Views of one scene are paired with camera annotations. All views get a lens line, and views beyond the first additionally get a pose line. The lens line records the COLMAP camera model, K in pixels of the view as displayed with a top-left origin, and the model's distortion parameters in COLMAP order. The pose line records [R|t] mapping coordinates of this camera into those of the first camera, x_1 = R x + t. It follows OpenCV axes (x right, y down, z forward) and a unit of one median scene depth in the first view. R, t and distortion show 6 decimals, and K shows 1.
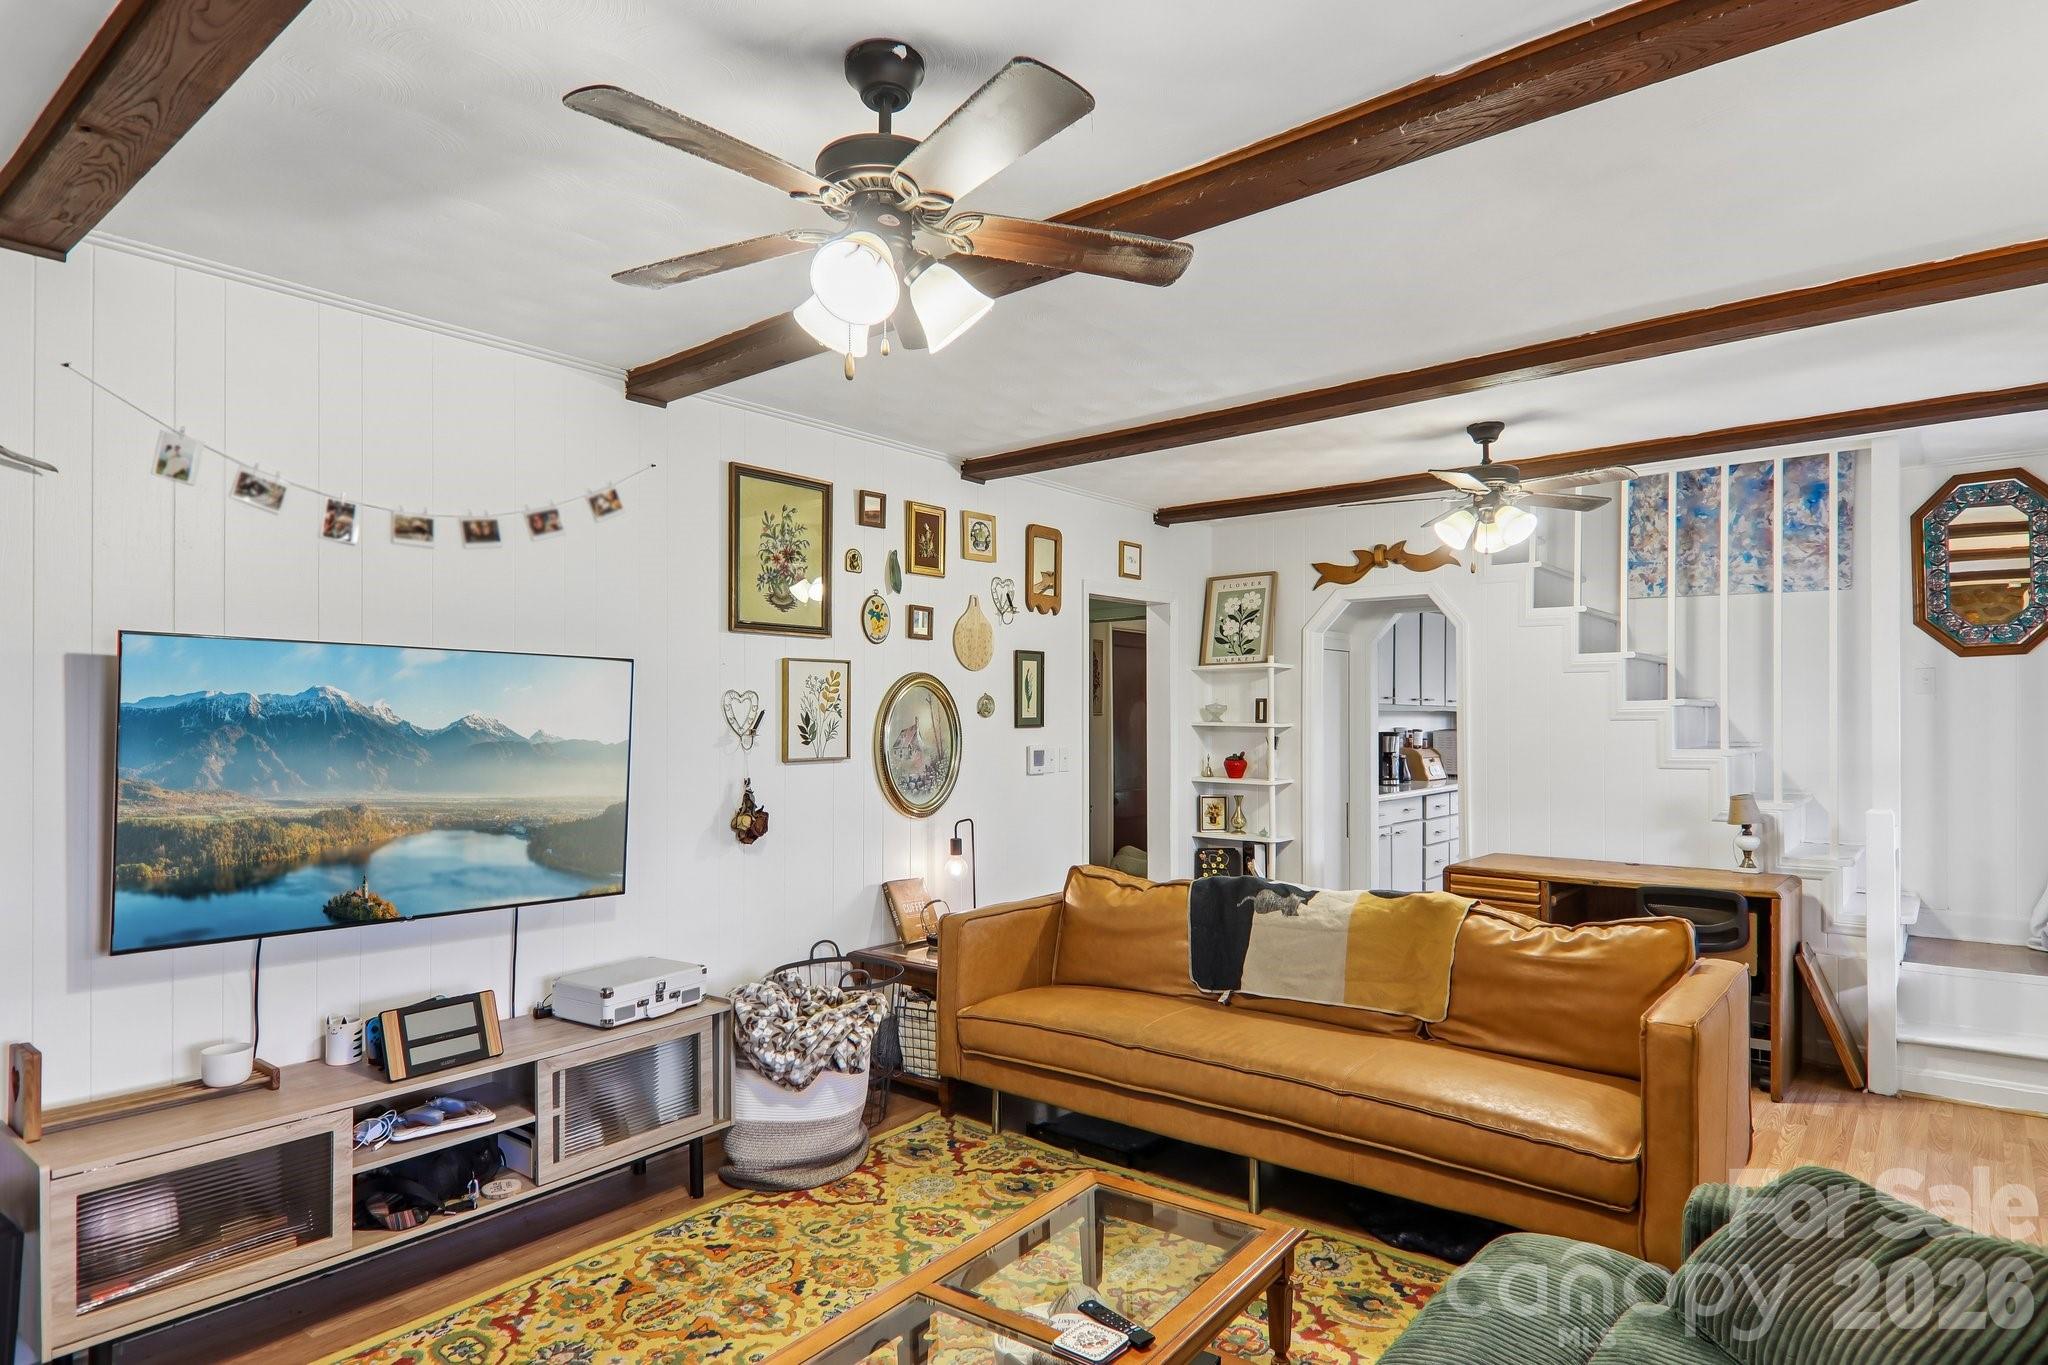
lens RADIAL K [[1137.3, 0, 1012.6], [0, 1137.3, 693.1], [0, 0, 1]] dist [0.021700, -0.022154]
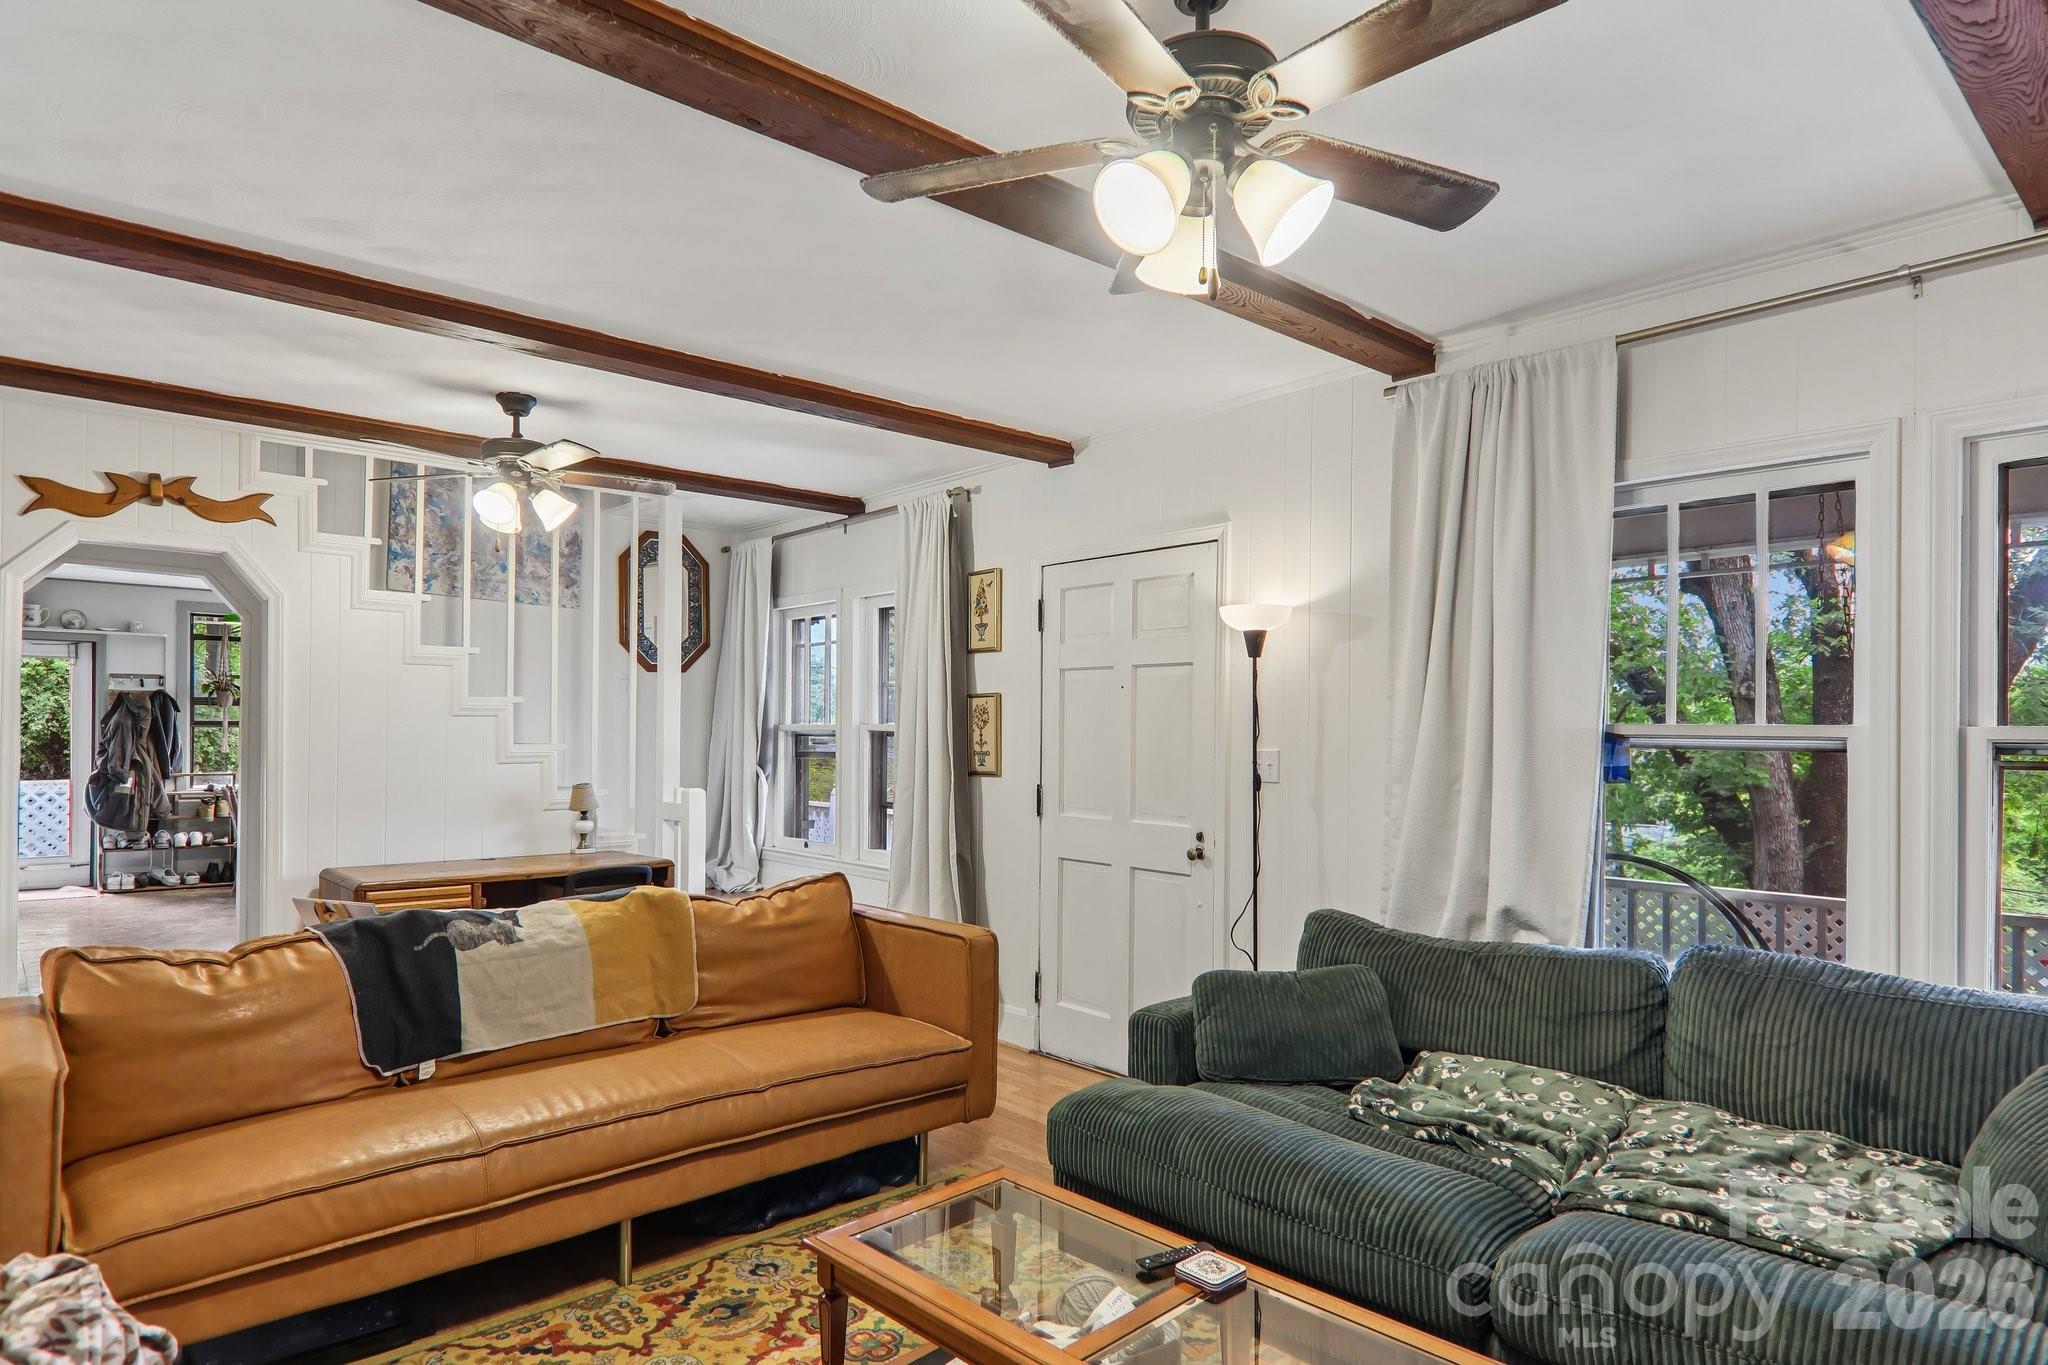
lens RADIAL K [[1160.0, 0, 1029.8], [0, 1160.0, 716.9], [0, 0, 1]] dist [0.007121, 0.000581]
pose [[0.143973, 0.017357, 0.989429, -0.327670], [-0.031350, 0.999424, -0.012971, 0.018469], [-0.989085, -0.029151, 0.144434, 0.311783]]
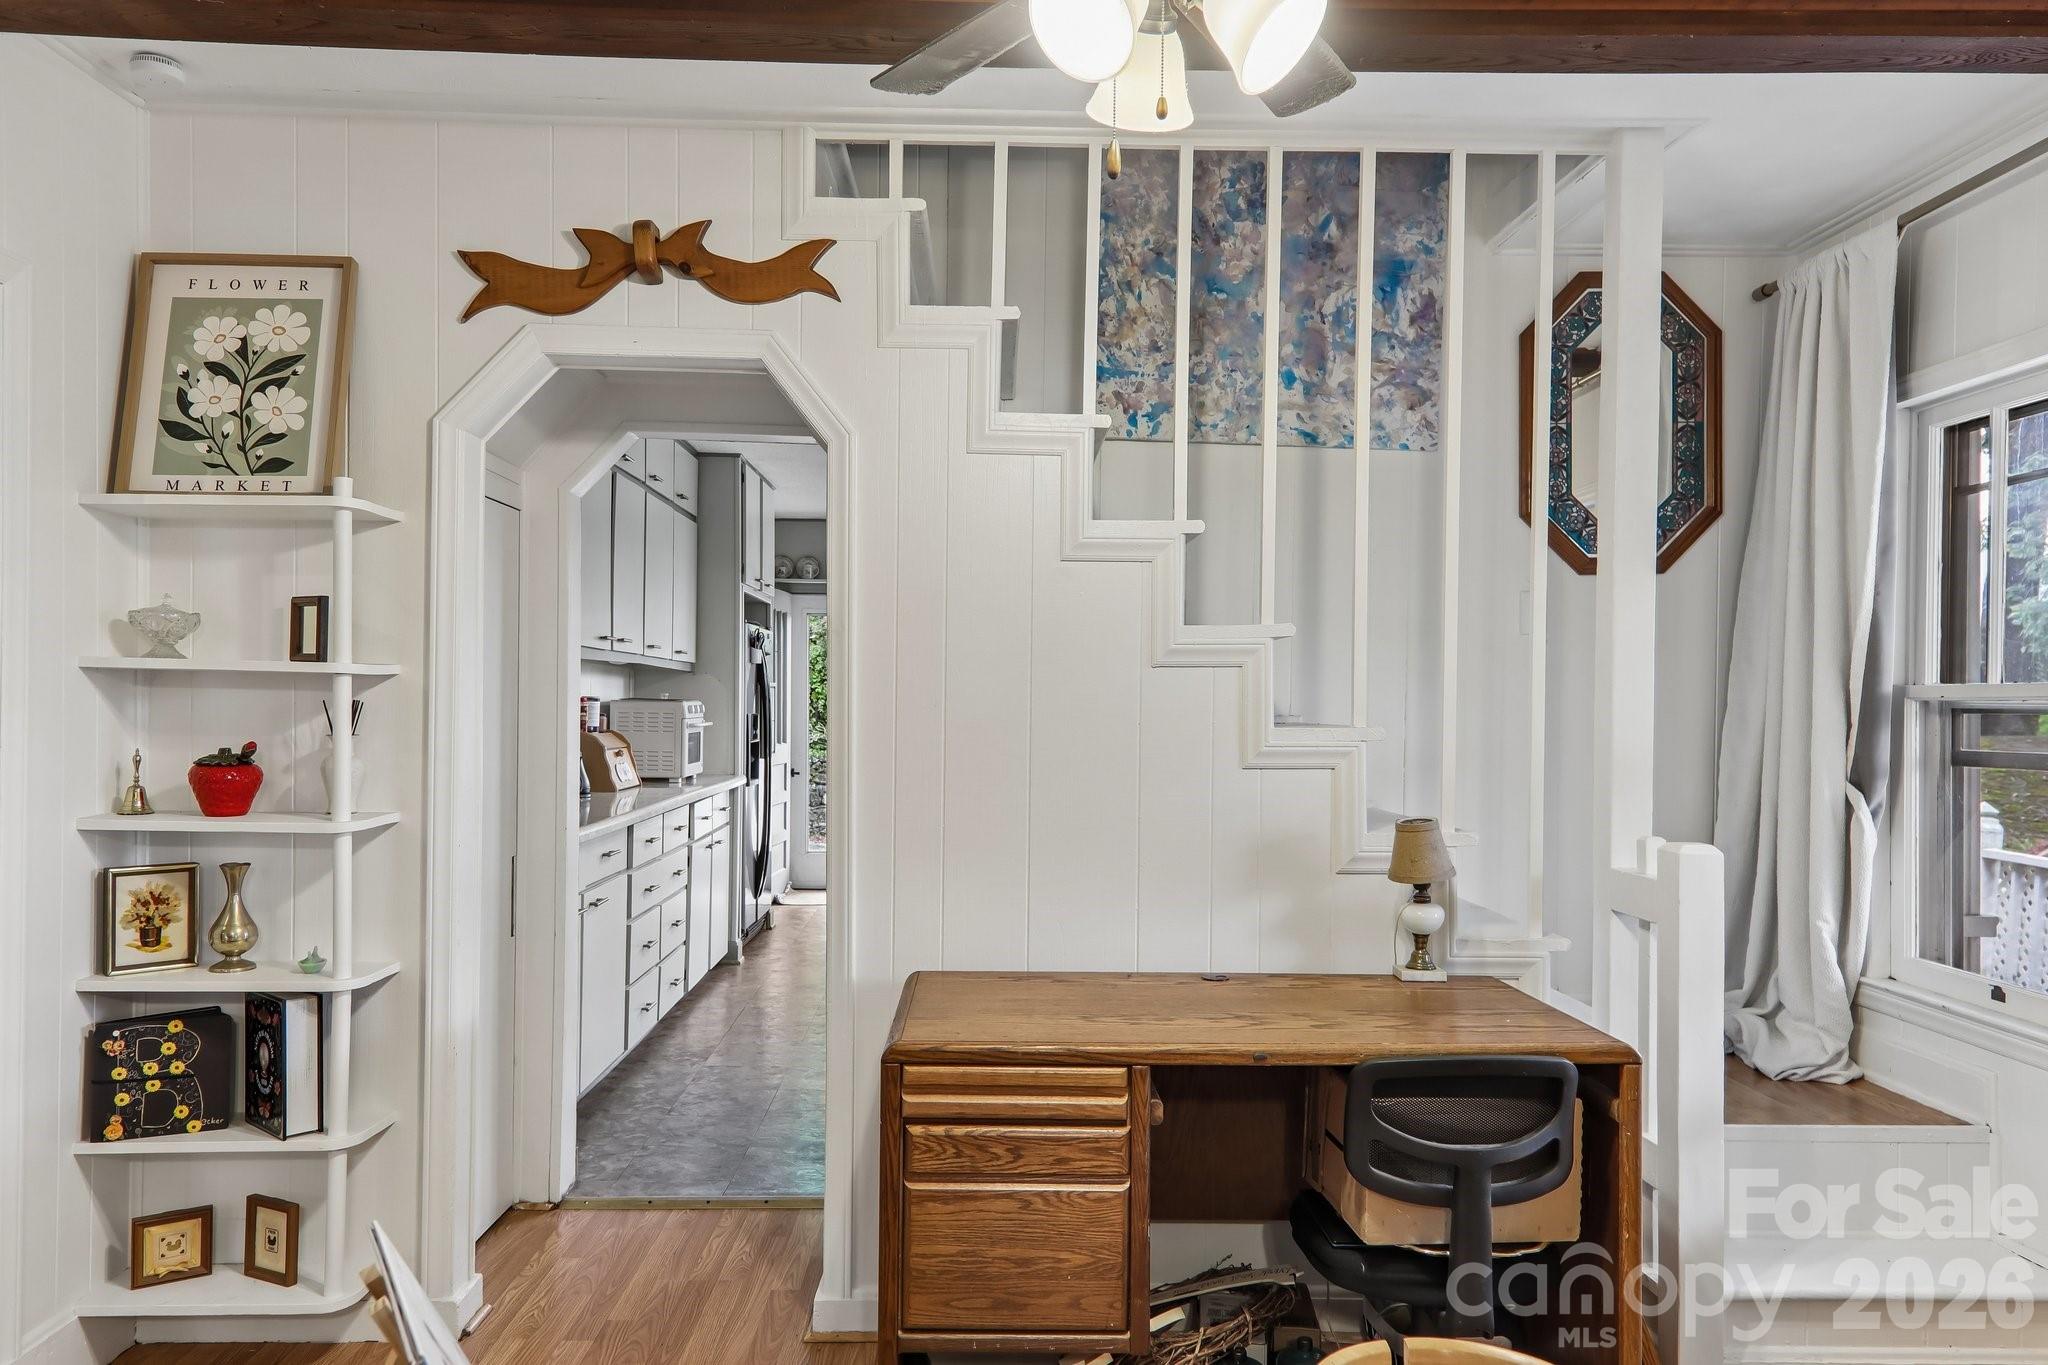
lens RADIAL K [[1421.4, 0, 1028.4], [0, 1421.4, 715.8], [0, 0, 1]] dist [0.039563, -0.007261]
pose [[0.746995, 0.002359, 0.664826, 0.085452], [-0.026825, 0.999286, 0.026594, 0.024992], [-0.664288, -0.037699, 0.746525, 0.507963]]
